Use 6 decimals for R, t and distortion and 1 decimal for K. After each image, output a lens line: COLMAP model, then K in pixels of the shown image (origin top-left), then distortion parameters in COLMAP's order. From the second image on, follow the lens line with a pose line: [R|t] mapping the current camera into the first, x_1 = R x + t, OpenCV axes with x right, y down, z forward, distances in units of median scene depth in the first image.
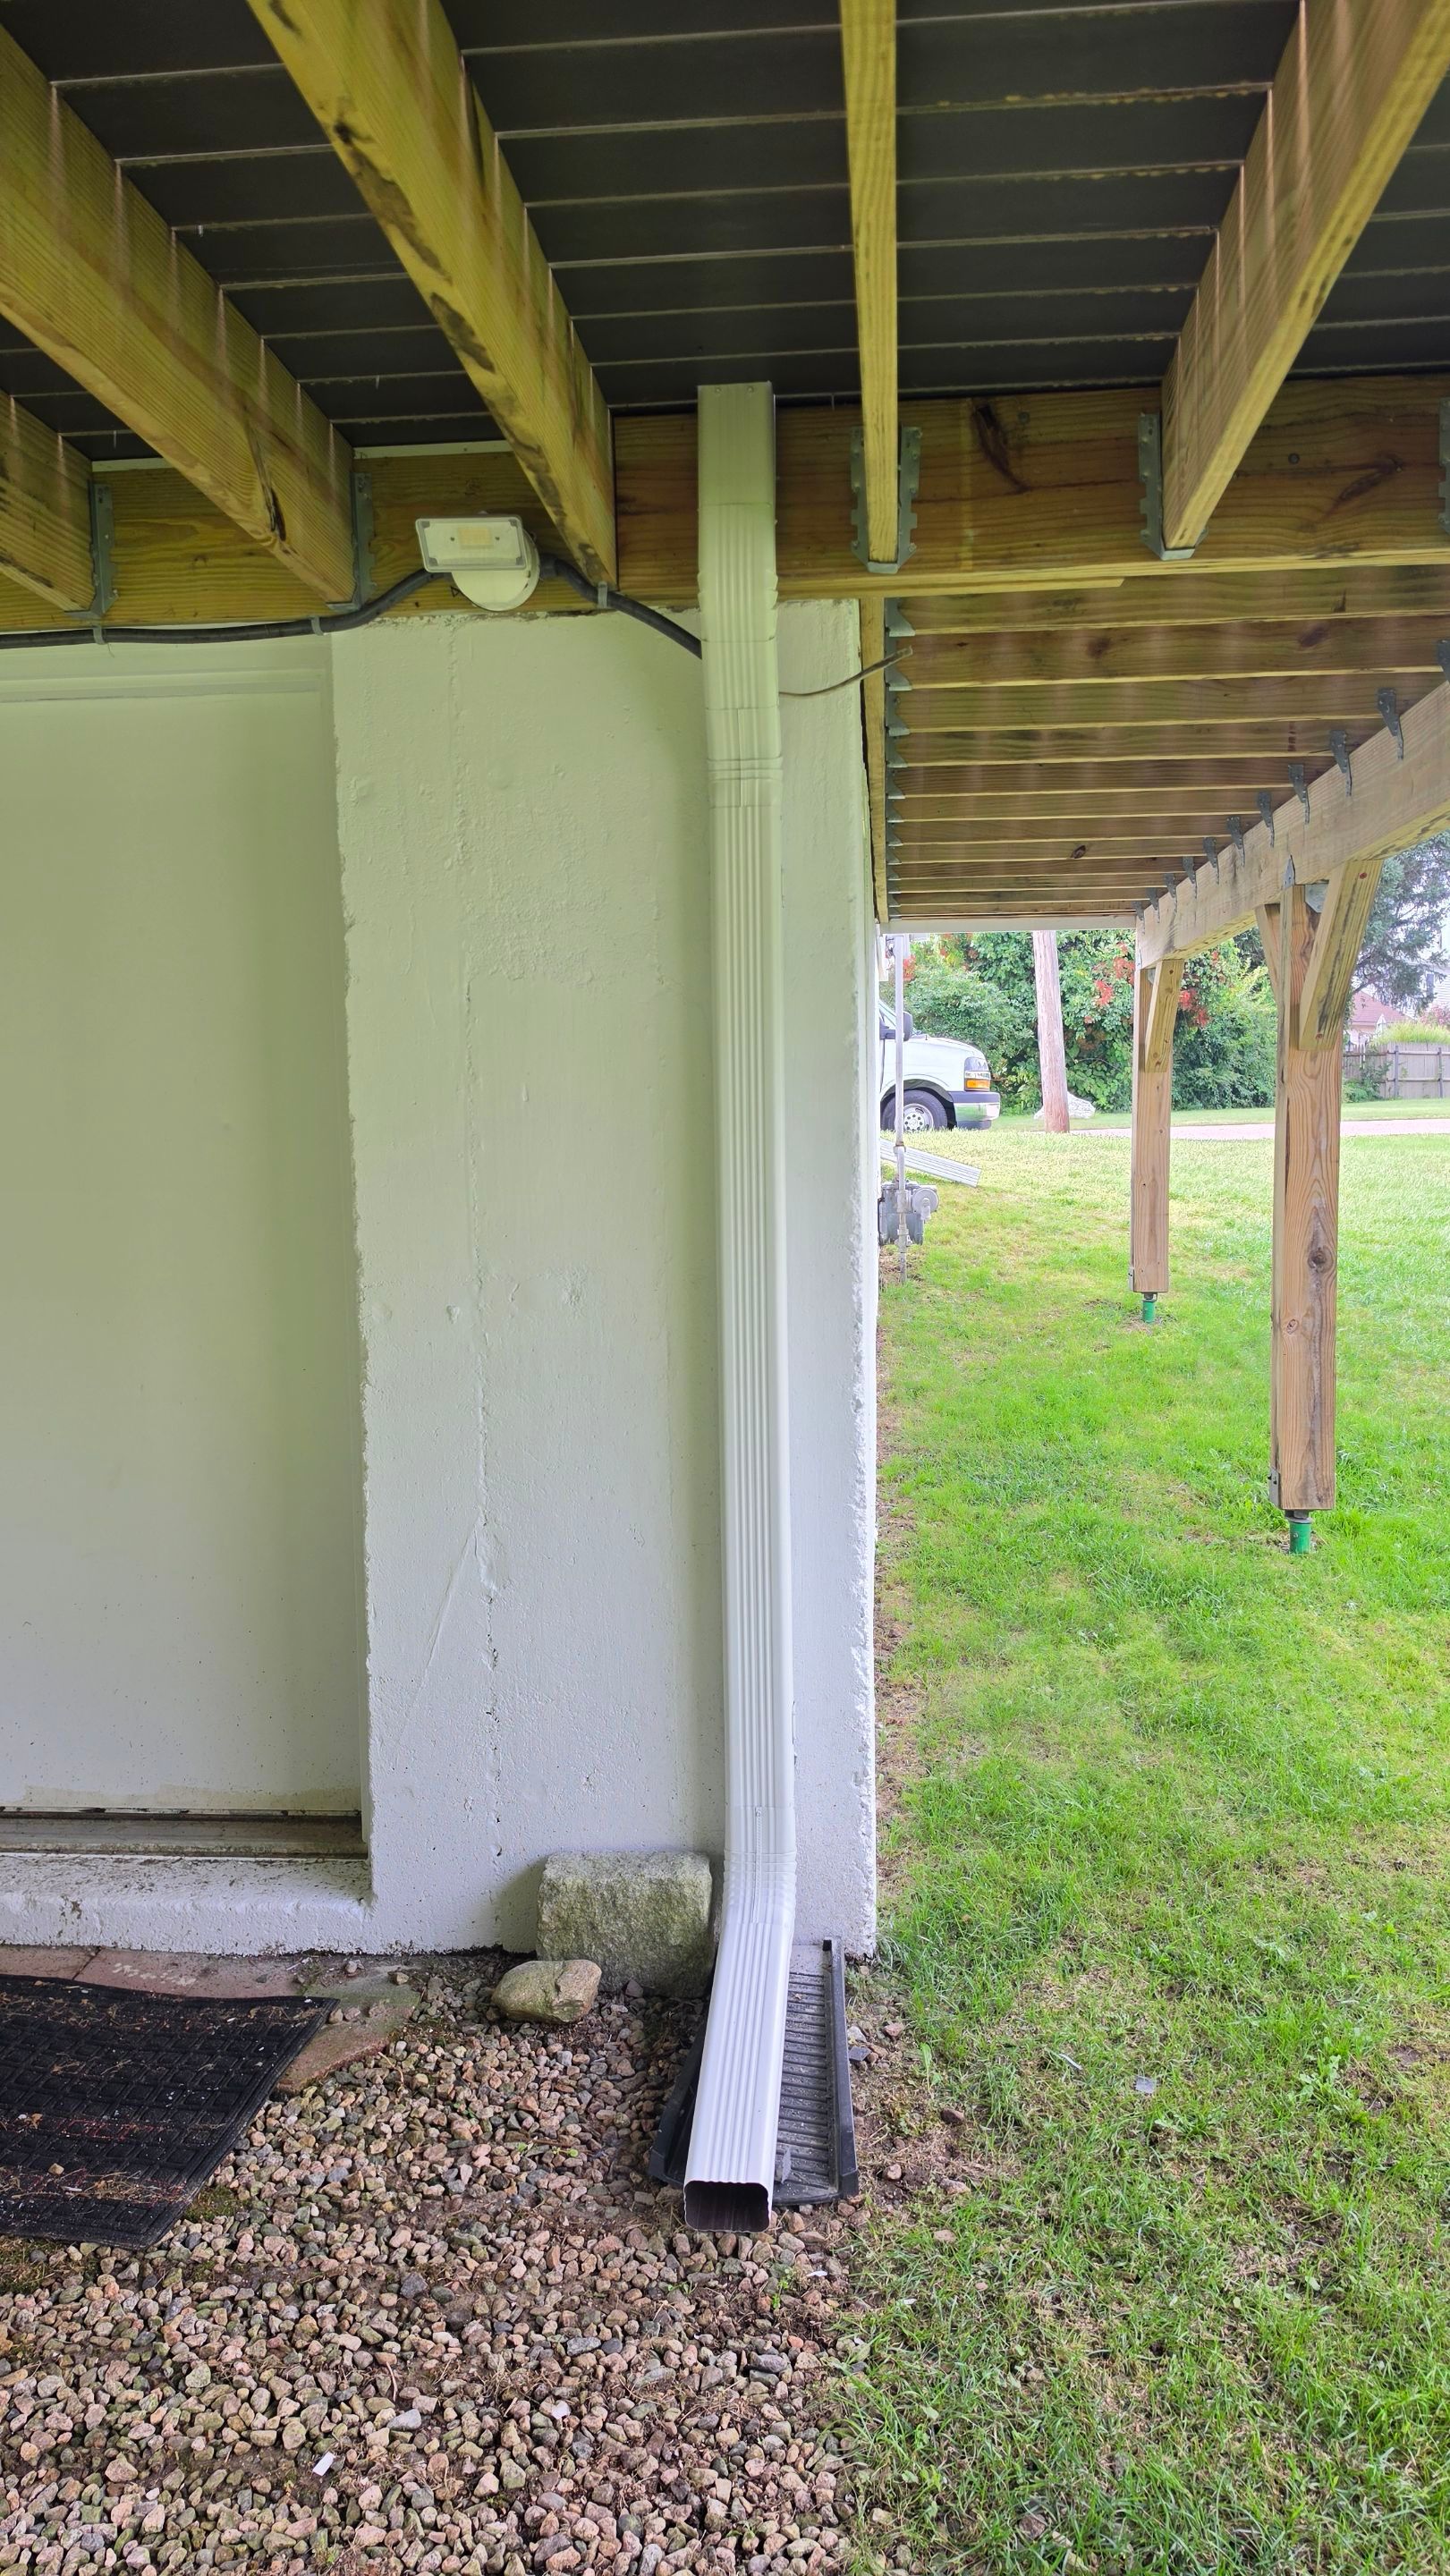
lens RADIAL K [[1743.1, 0, 725.0], [0, 1743.1, 1288.0], [0, 0, 1]] dist [0.118706, -0.189075]
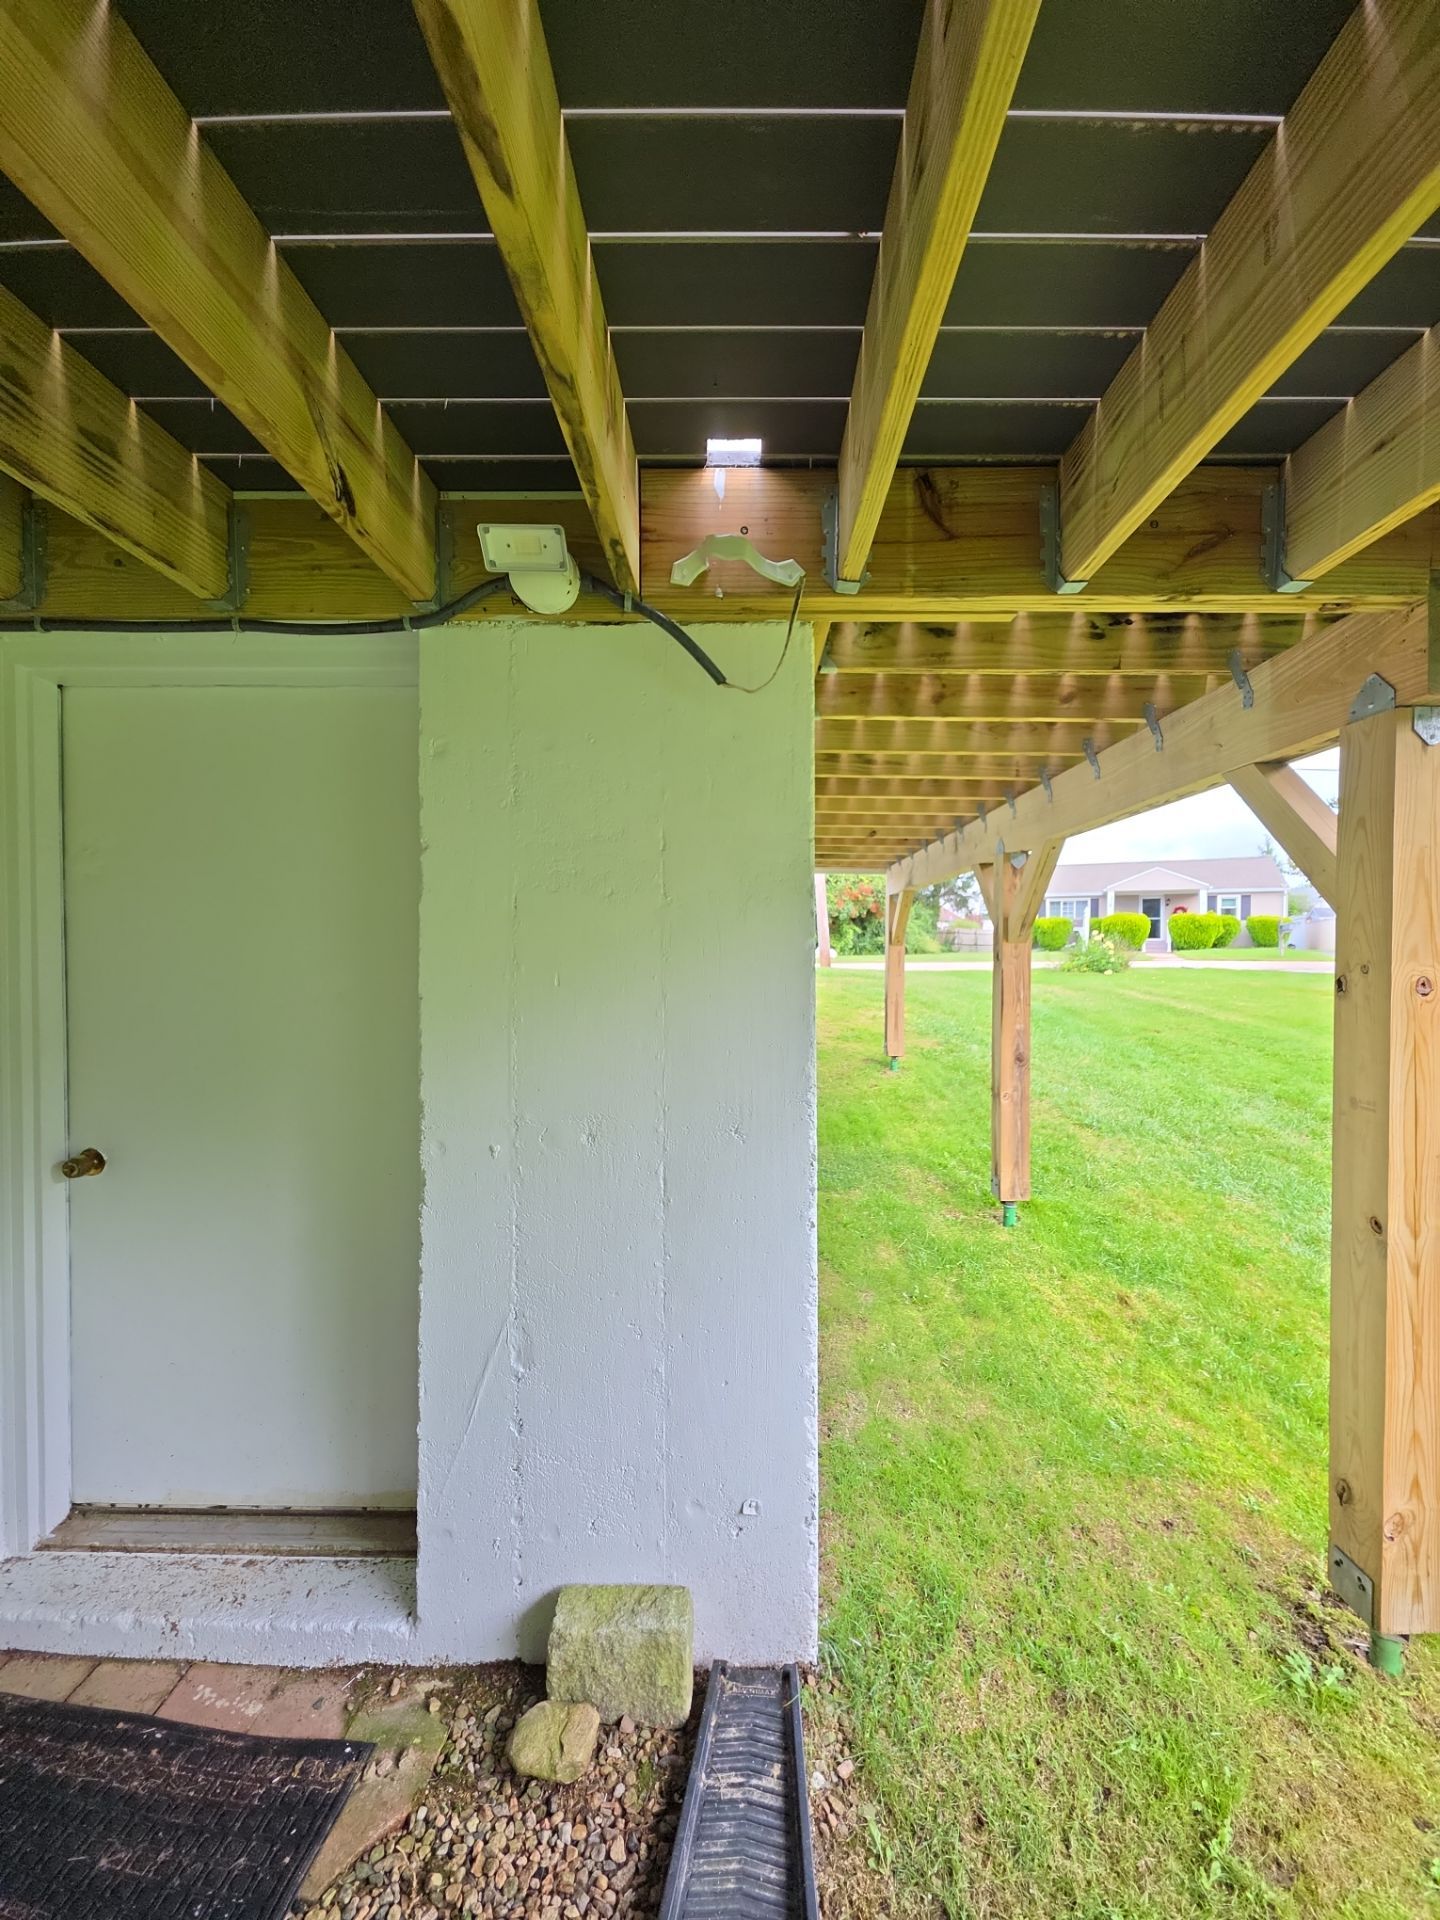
lens RADIAL K [[759.5, 0, 730.7], [0, 759.5, 963.6], [0, 0, 1]] dist [0.010051, -0.008483]
pose [[0.996721, 0.018764, 0.078715, -0.031320], [-0.012231, 0.996502, -0.082674, -0.078634], [-0.079991, 0.081440, 0.993463, 0.433910]]
